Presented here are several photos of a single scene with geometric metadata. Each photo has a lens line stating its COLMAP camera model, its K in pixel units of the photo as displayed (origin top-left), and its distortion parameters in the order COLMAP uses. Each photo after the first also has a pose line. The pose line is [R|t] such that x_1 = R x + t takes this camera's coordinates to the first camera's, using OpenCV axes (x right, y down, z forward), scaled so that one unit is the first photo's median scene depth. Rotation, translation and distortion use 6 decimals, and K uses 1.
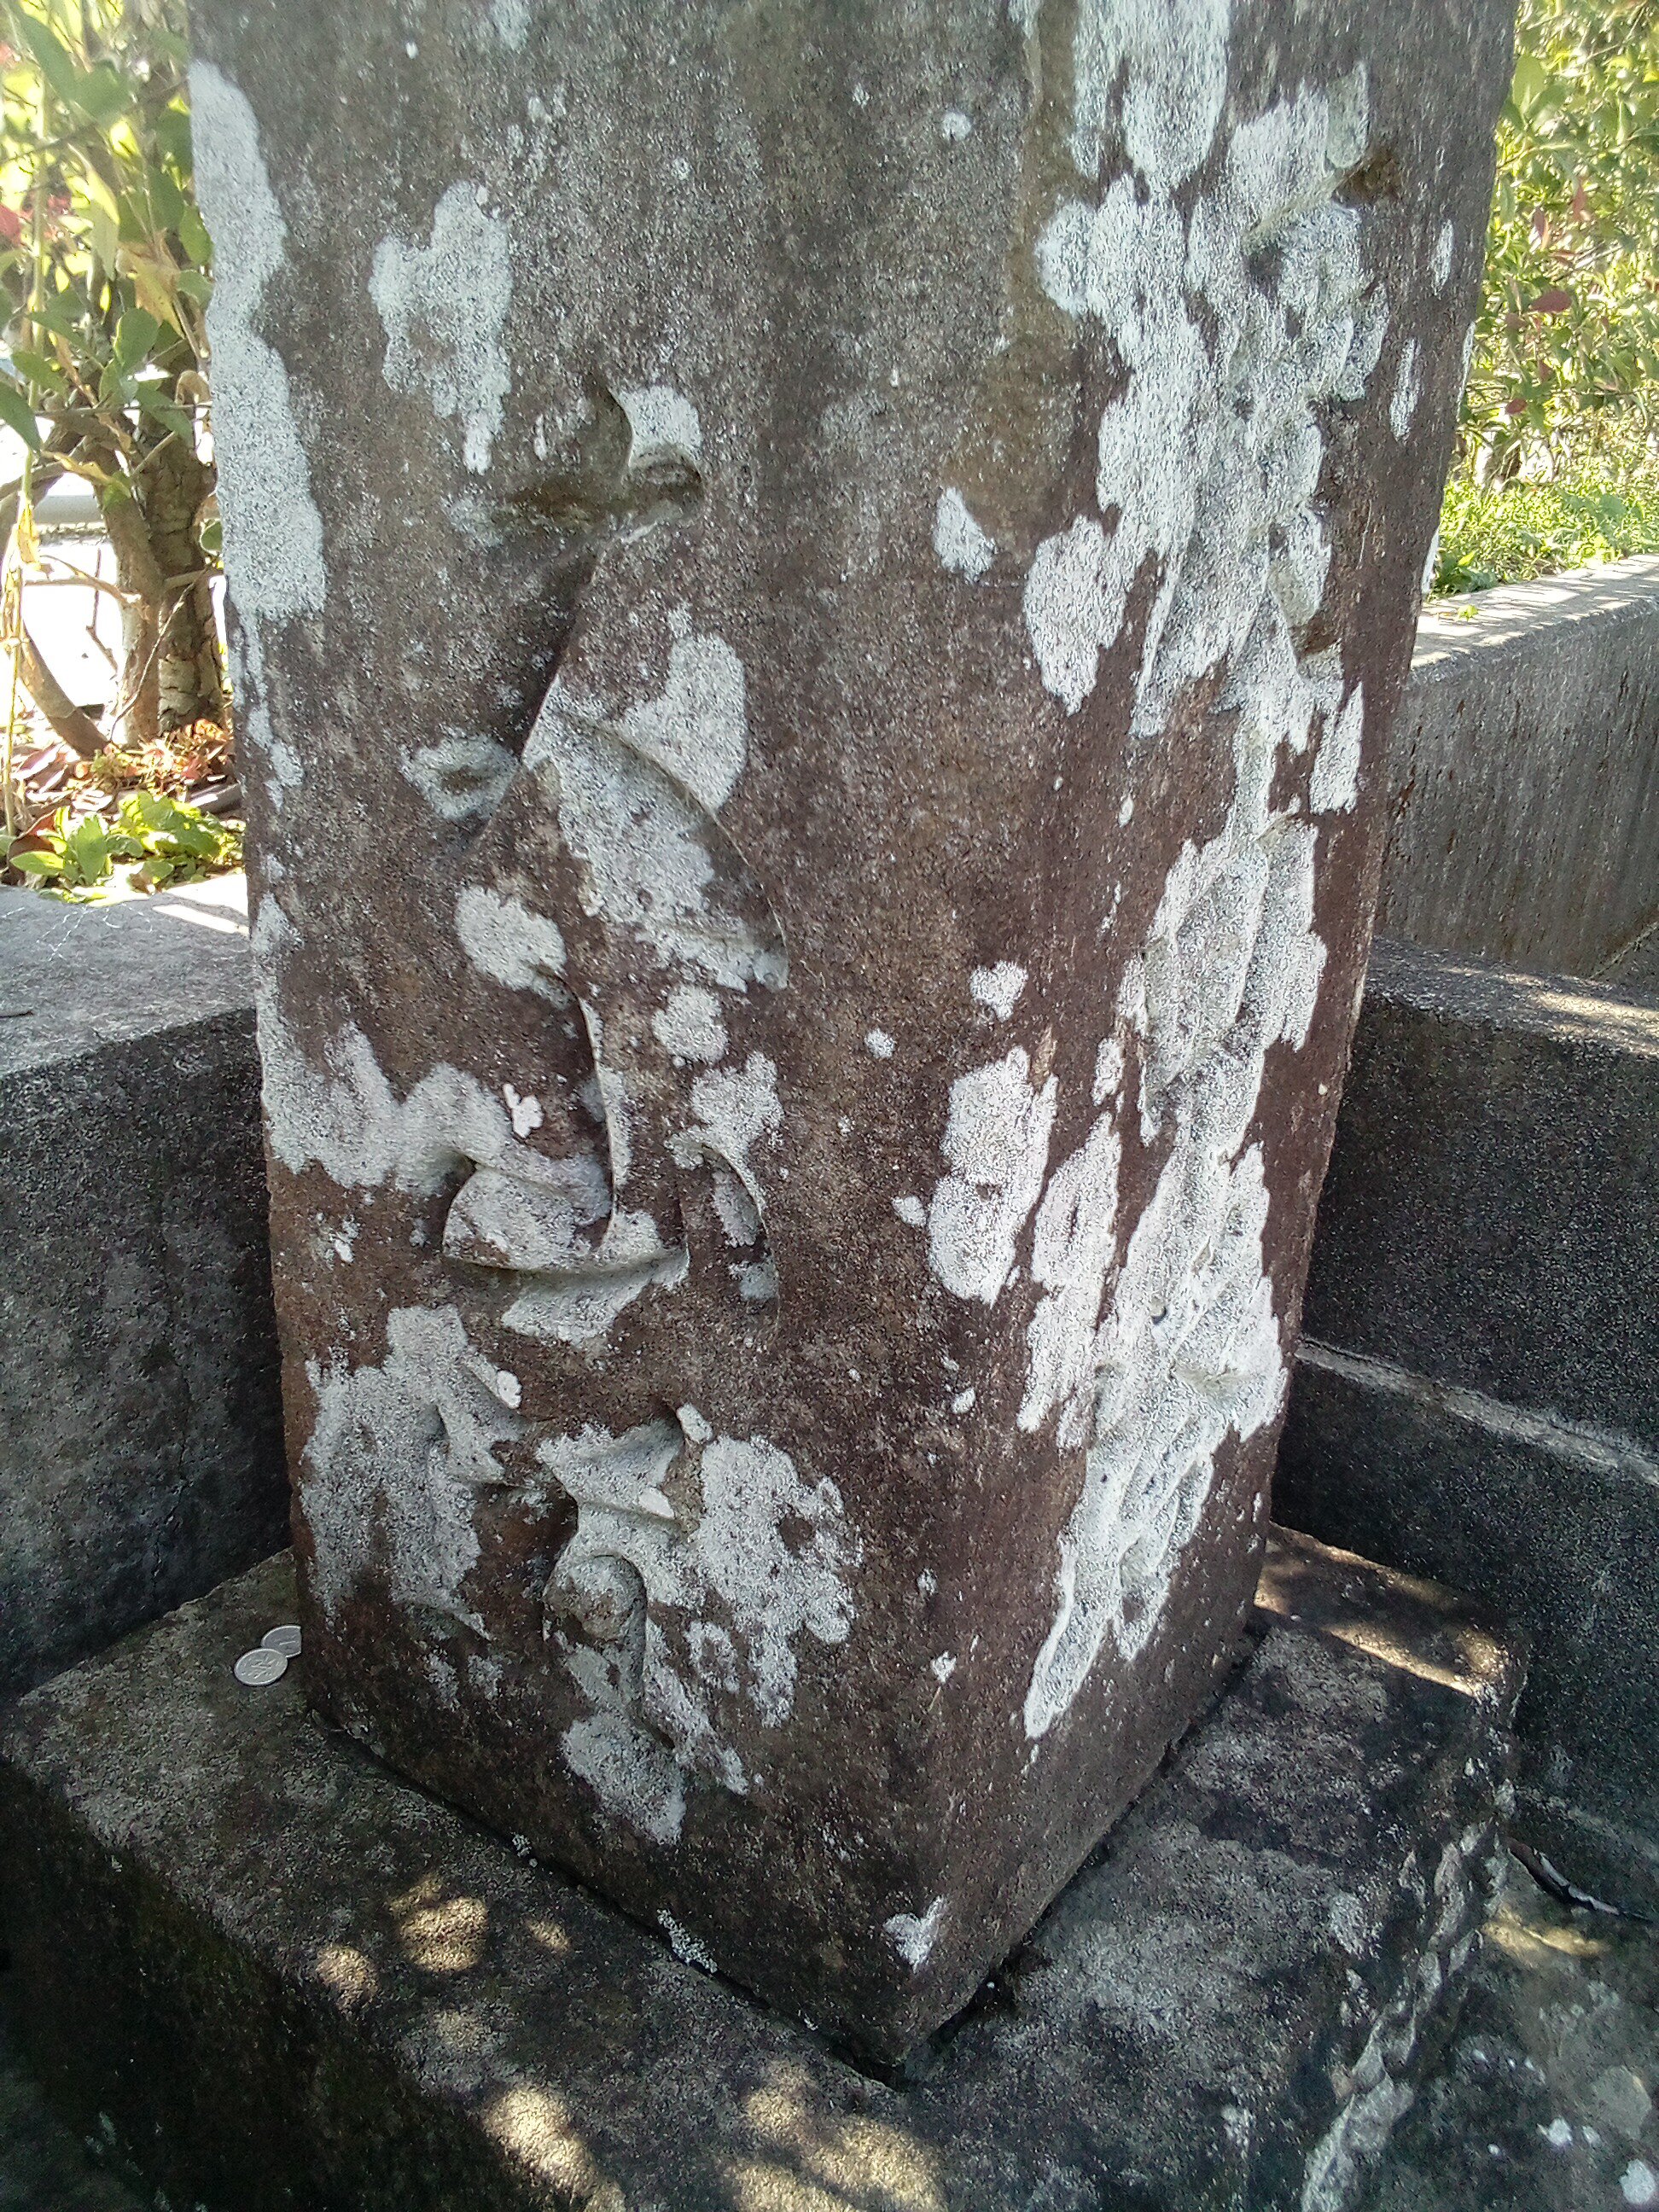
lens RADIAL K [[1836.4, 0, 823.5], [0, 1836.4, 1114.4], [0, 0, 1]] dist [0.071860, -0.111507]
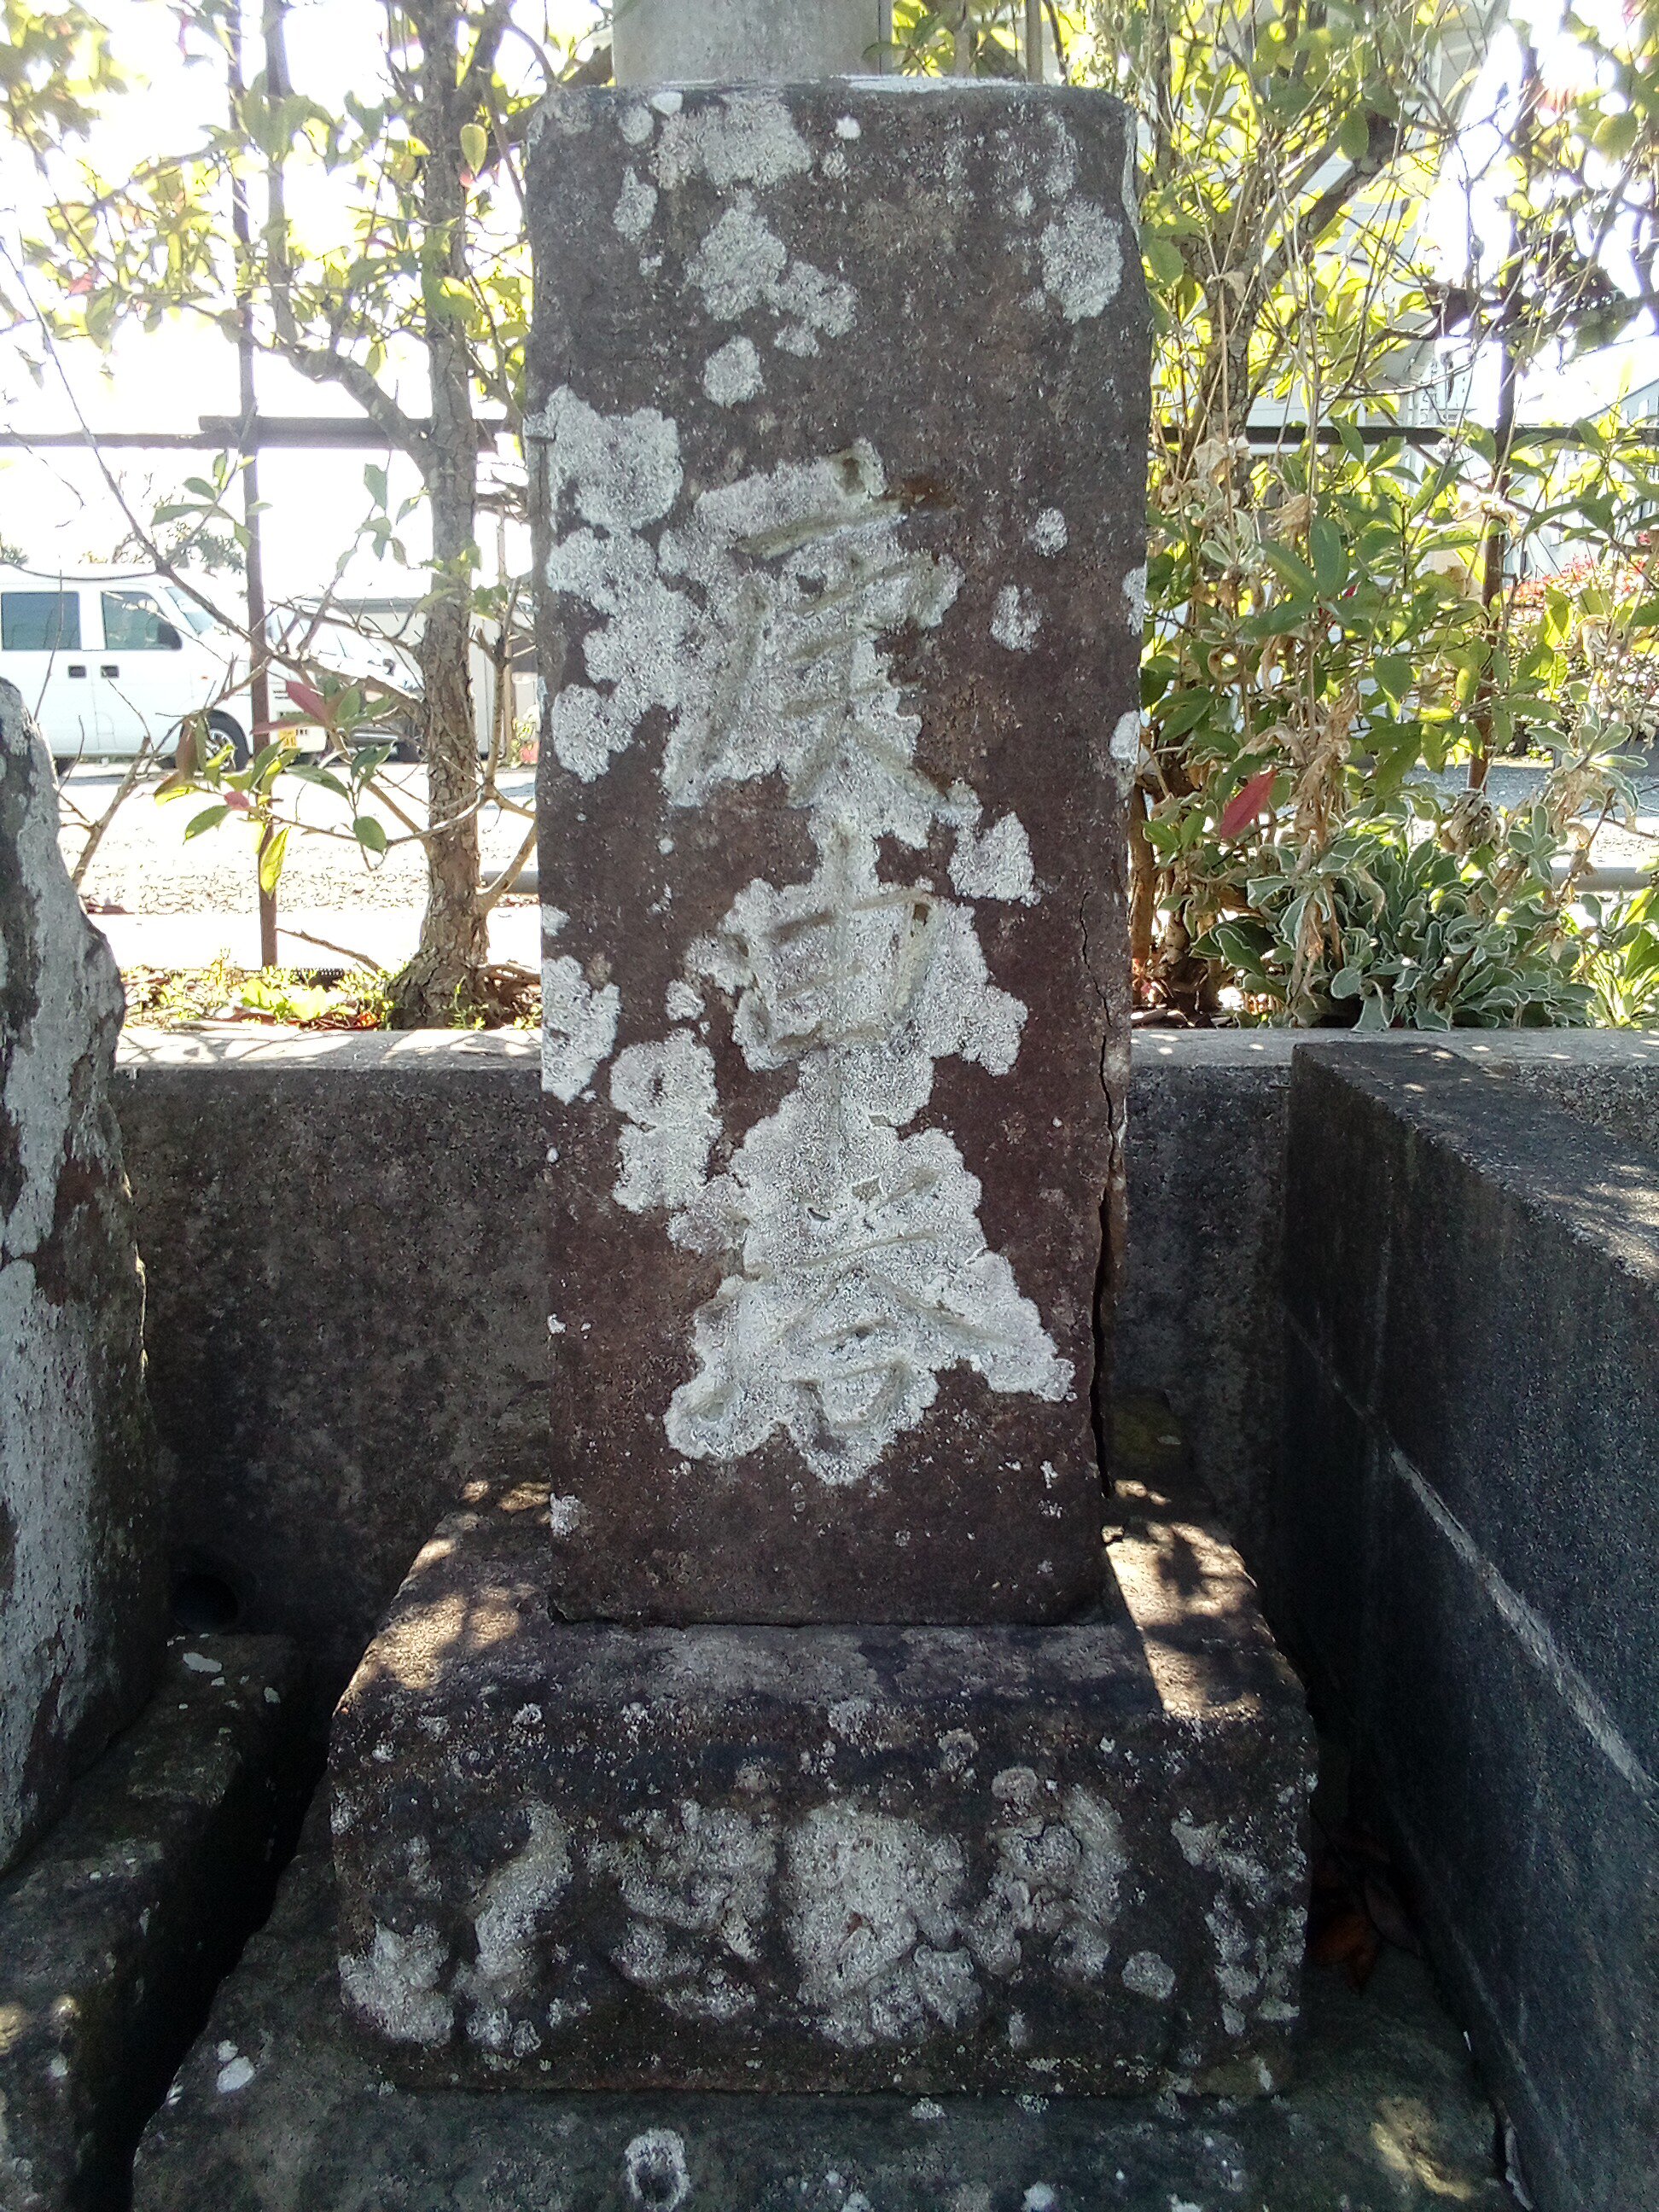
lens RADIAL K [[1836.4, 0, 821.0], [0, 1836.4, 1113.6], [0, 0, 1]] dist [0.071860, -0.111507]
pose [[0.556593, 0.105280, -0.824088, 1.489012], [-0.288843, 0.954579, -0.073135, 0.148458], [0.778957, 0.278739, 0.561721, 0.143130]]
